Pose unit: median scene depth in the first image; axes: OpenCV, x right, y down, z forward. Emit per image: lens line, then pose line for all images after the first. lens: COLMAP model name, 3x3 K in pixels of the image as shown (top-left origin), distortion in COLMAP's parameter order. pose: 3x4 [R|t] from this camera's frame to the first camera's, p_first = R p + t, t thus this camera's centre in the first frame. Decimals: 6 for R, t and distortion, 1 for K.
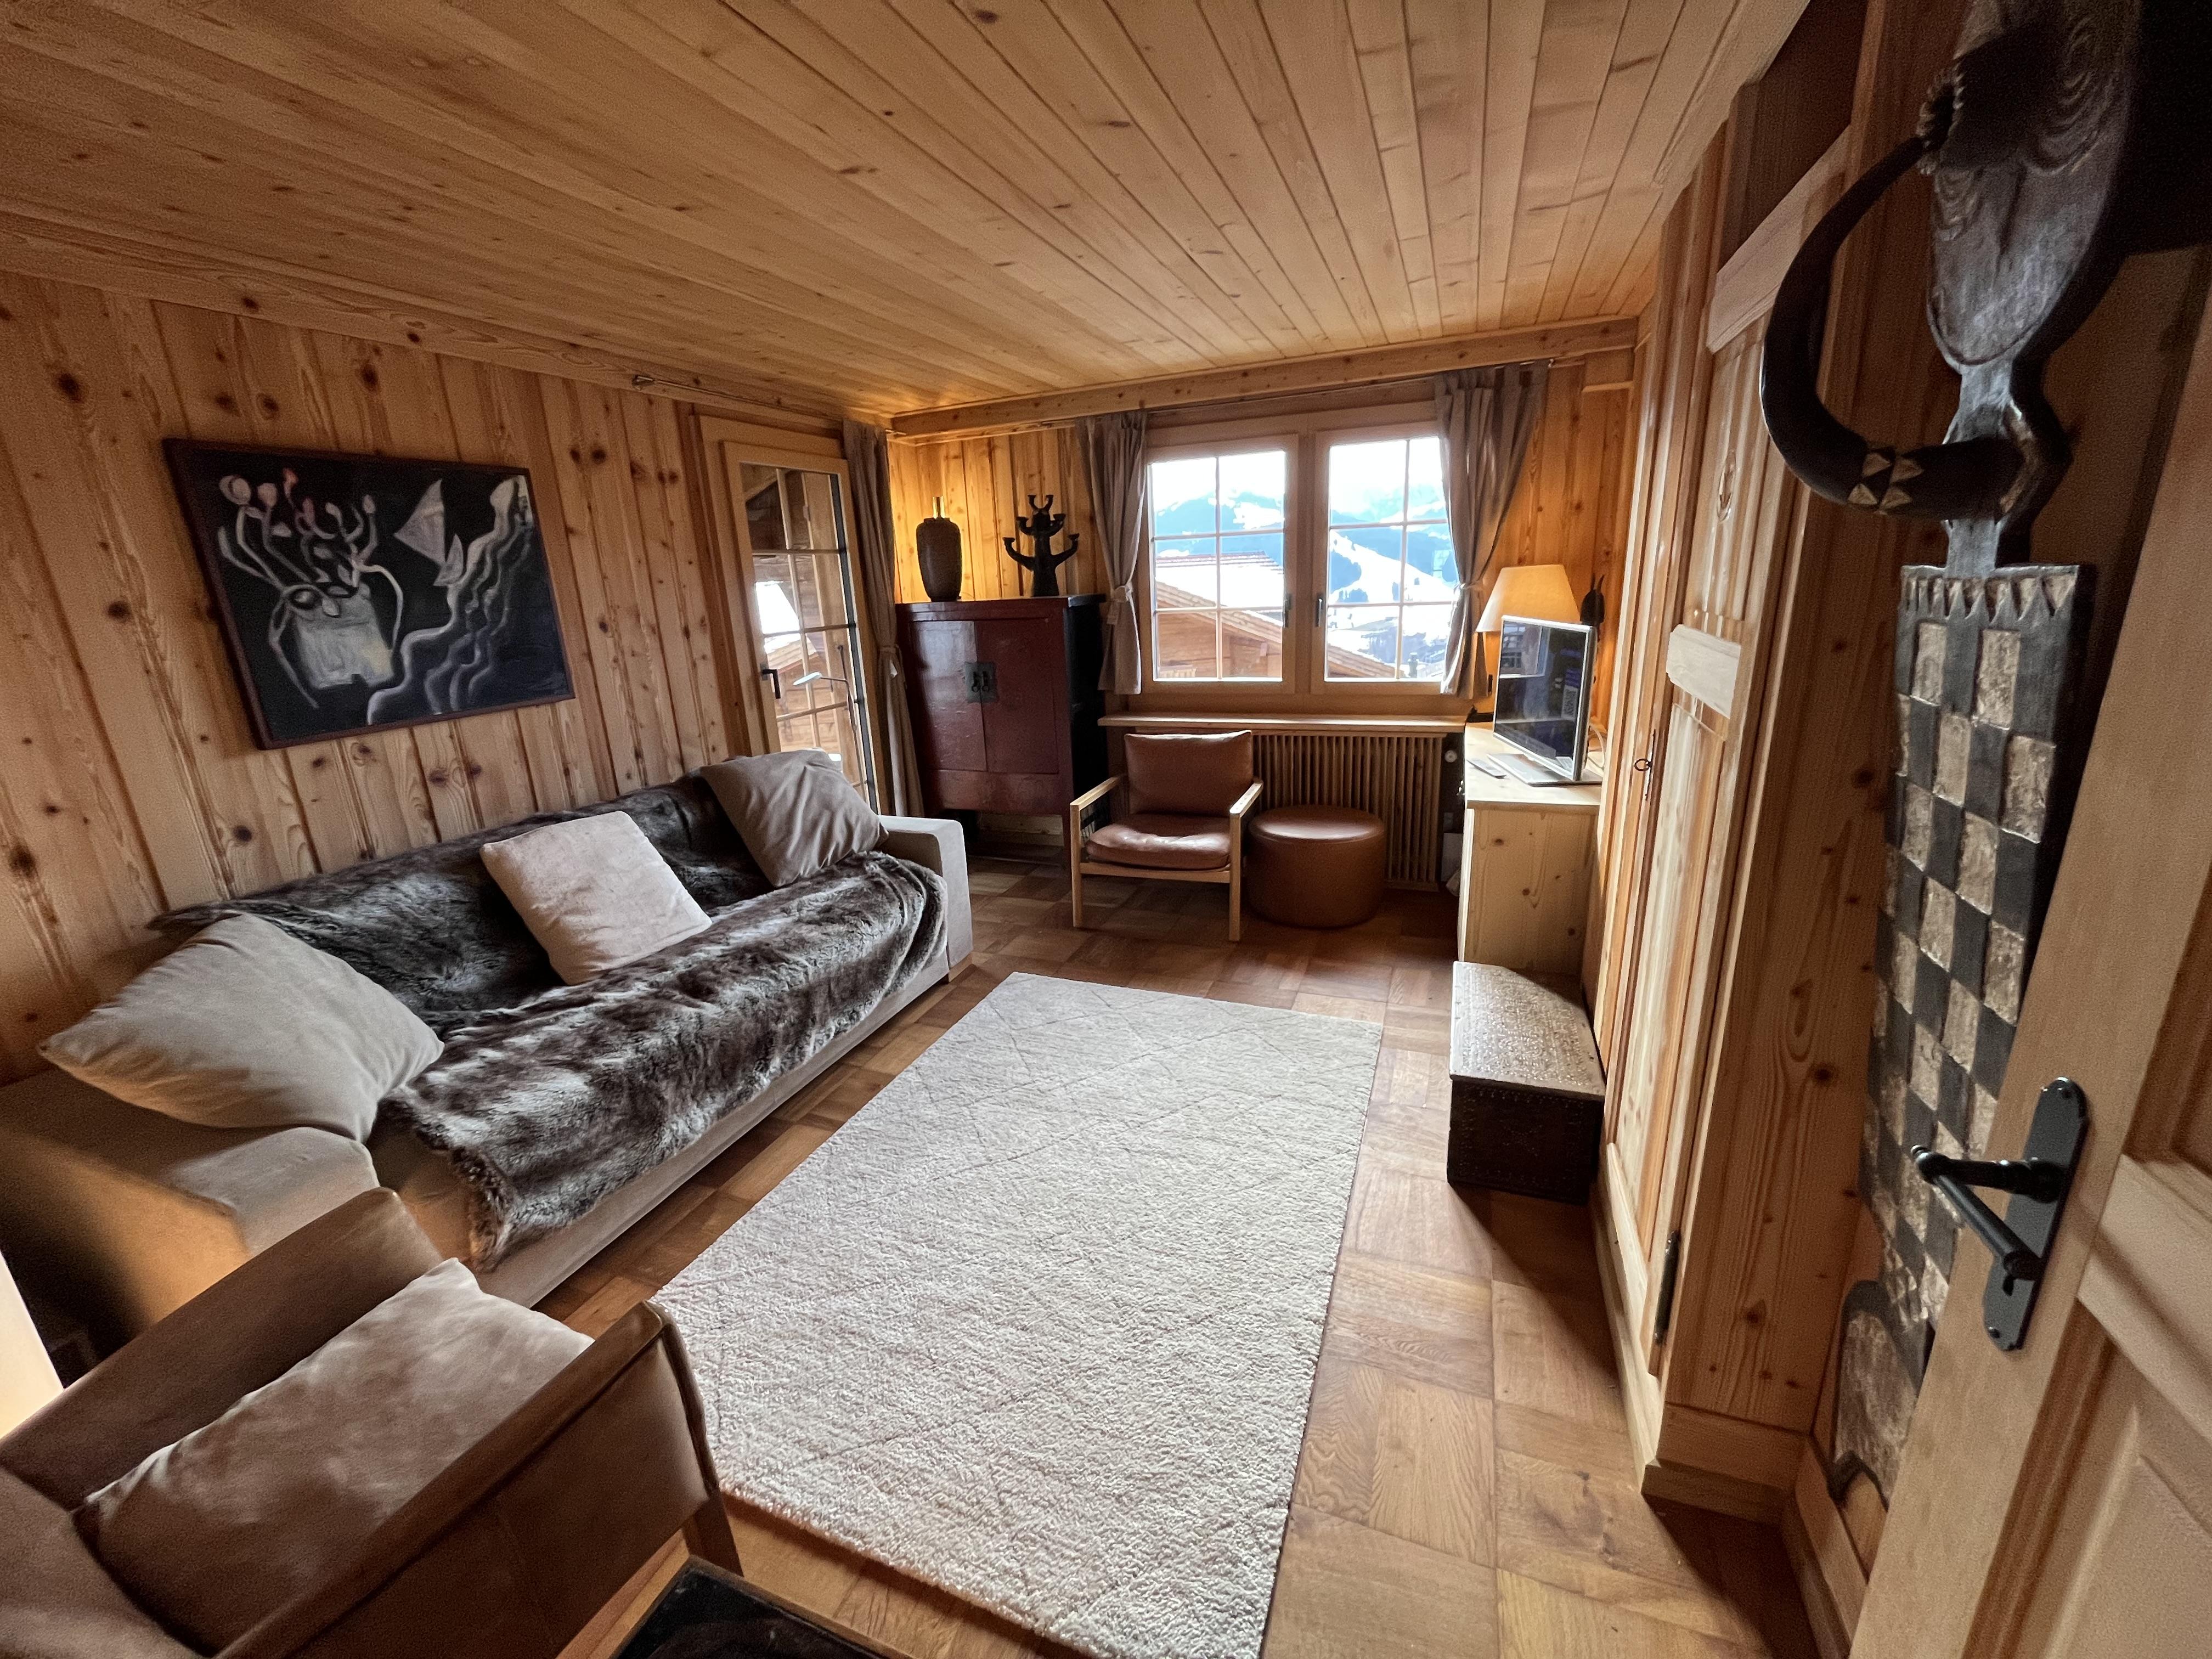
lens RADIAL K [[896.7, 0, 1100.2], [0, 896.7, 828.3], [0, 0, 1]] dist [-0.001293, -0.001826]
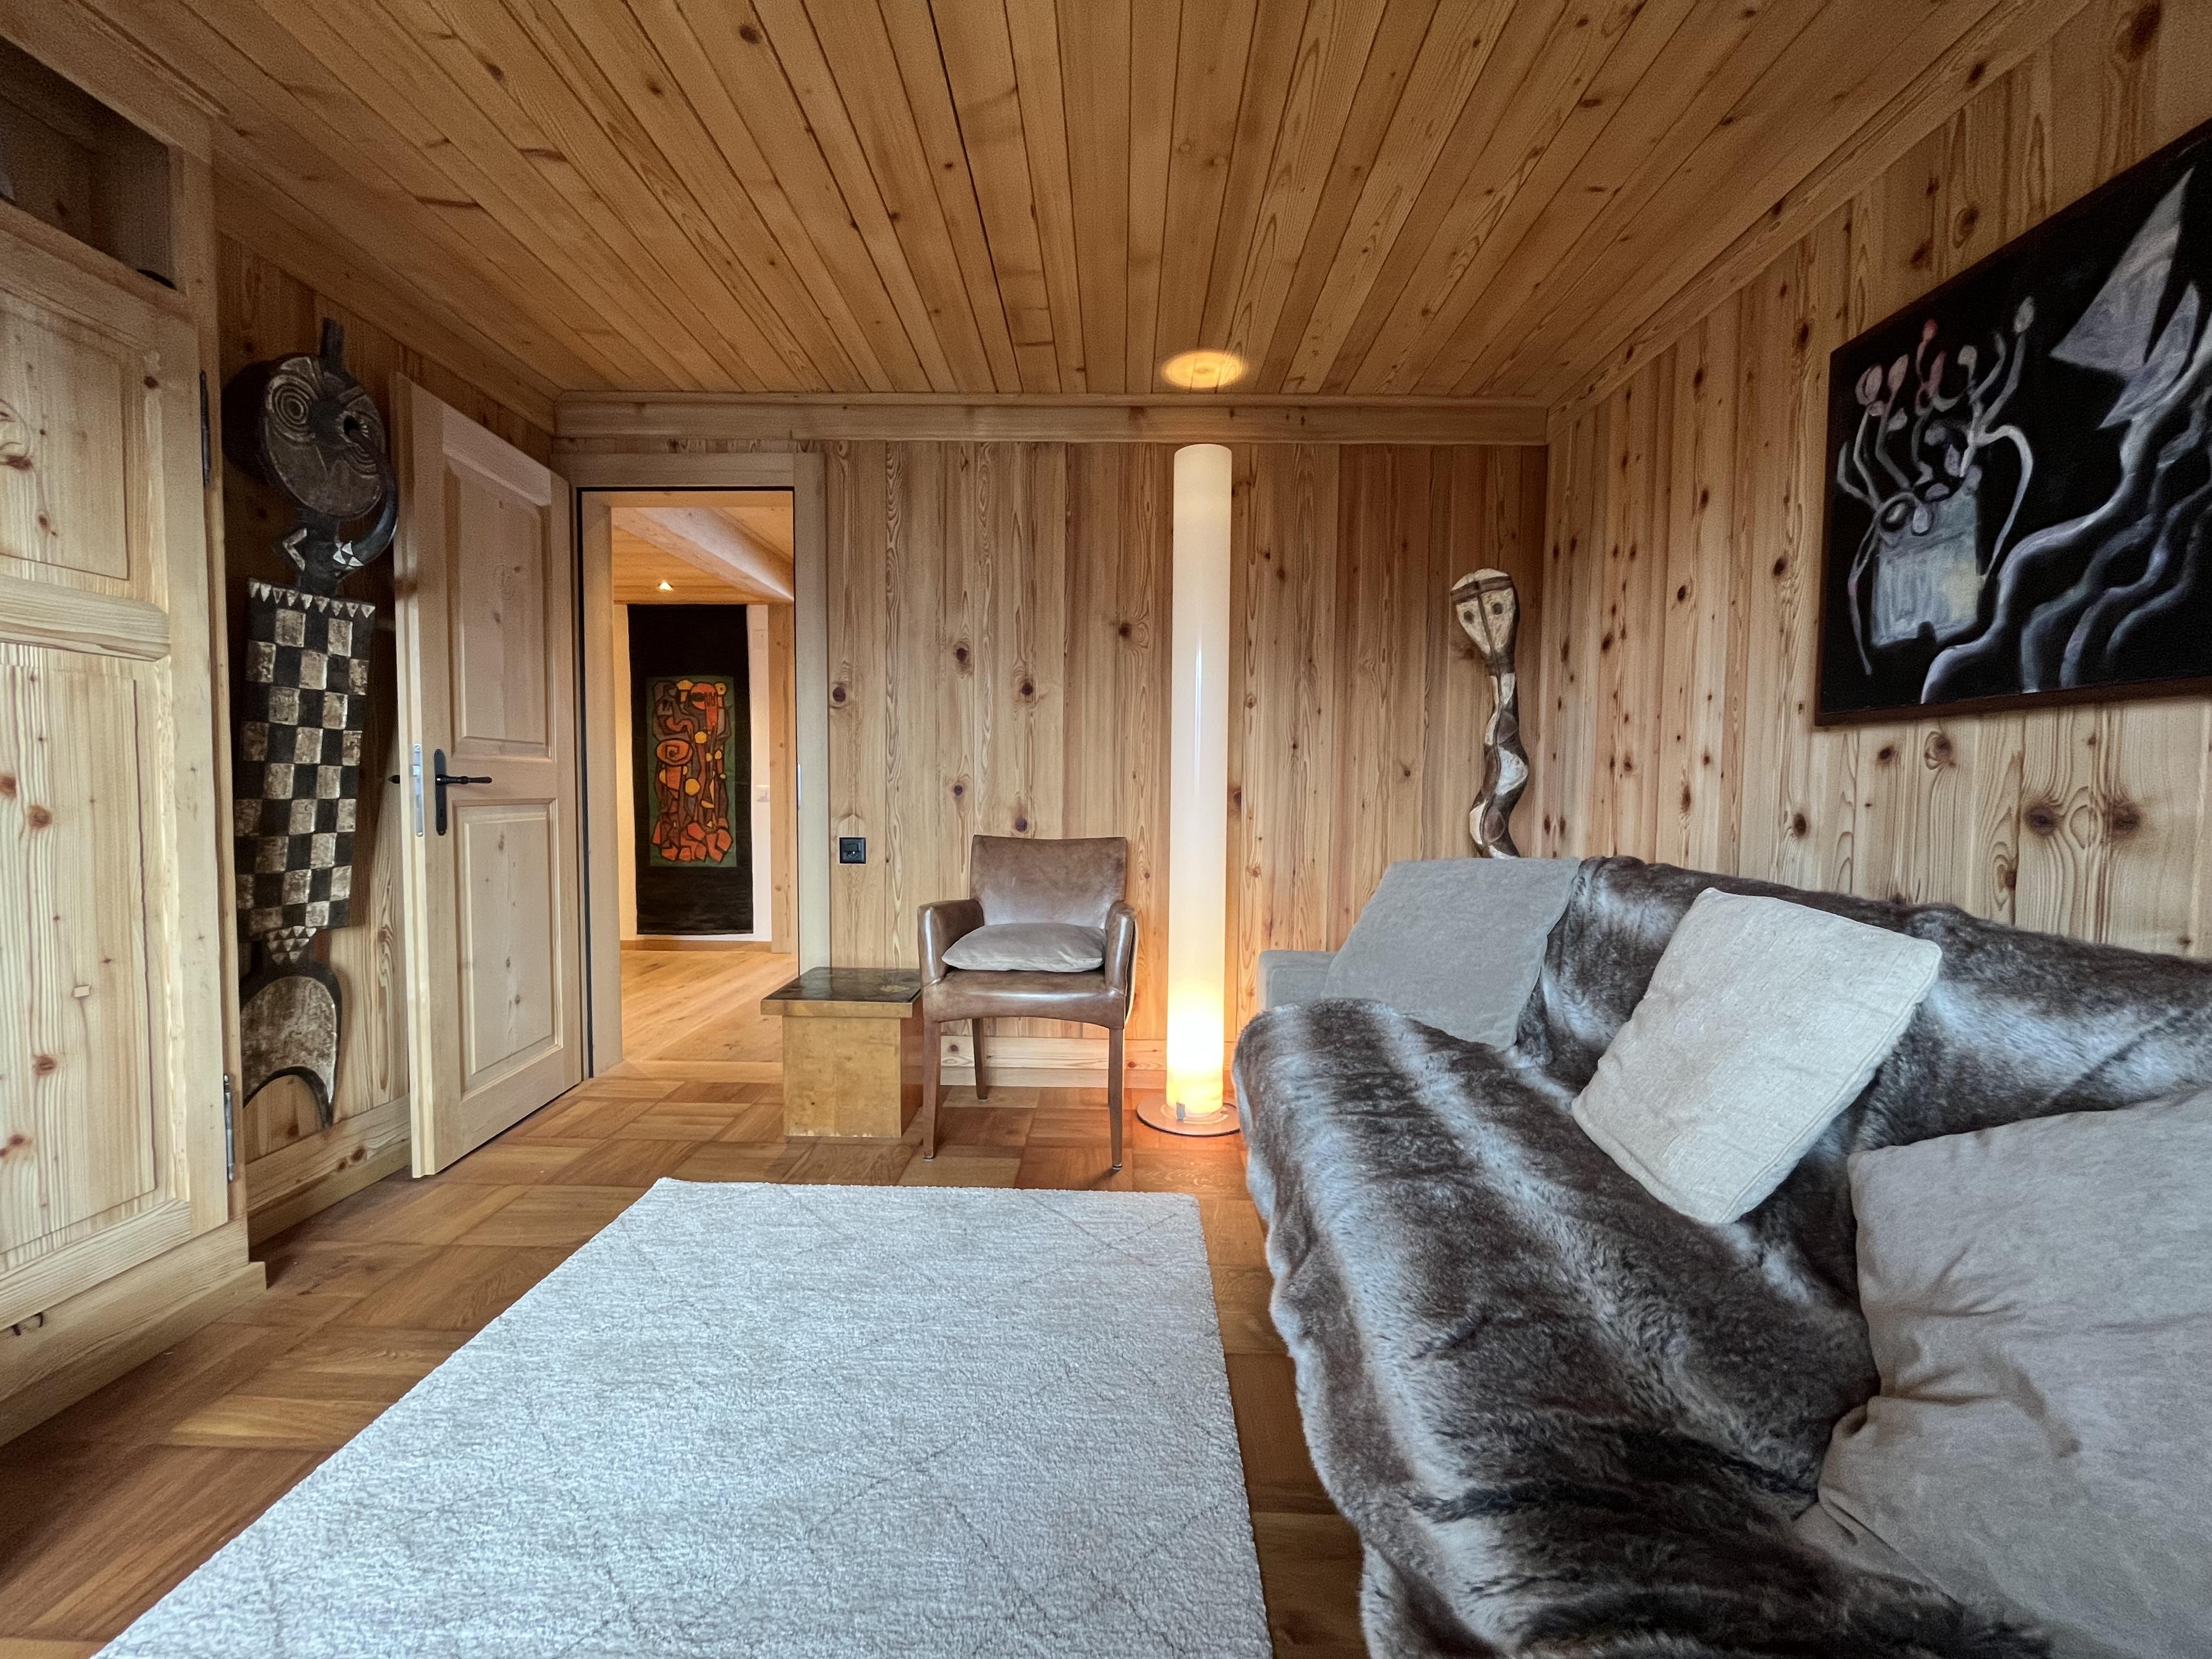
lens RADIAL K [[896.7, 0, 1104.5], [0, 896.7, 832.7], [0, 0, 1]] dist [-0.001293, -0.001826]
pose [[-0.937901, 0.057679, -0.342074, -0.062256], [-0.059474, 0.944745, 0.322365, -0.202809], [0.341767, 0.322691, -0.882647, 1.421416]]
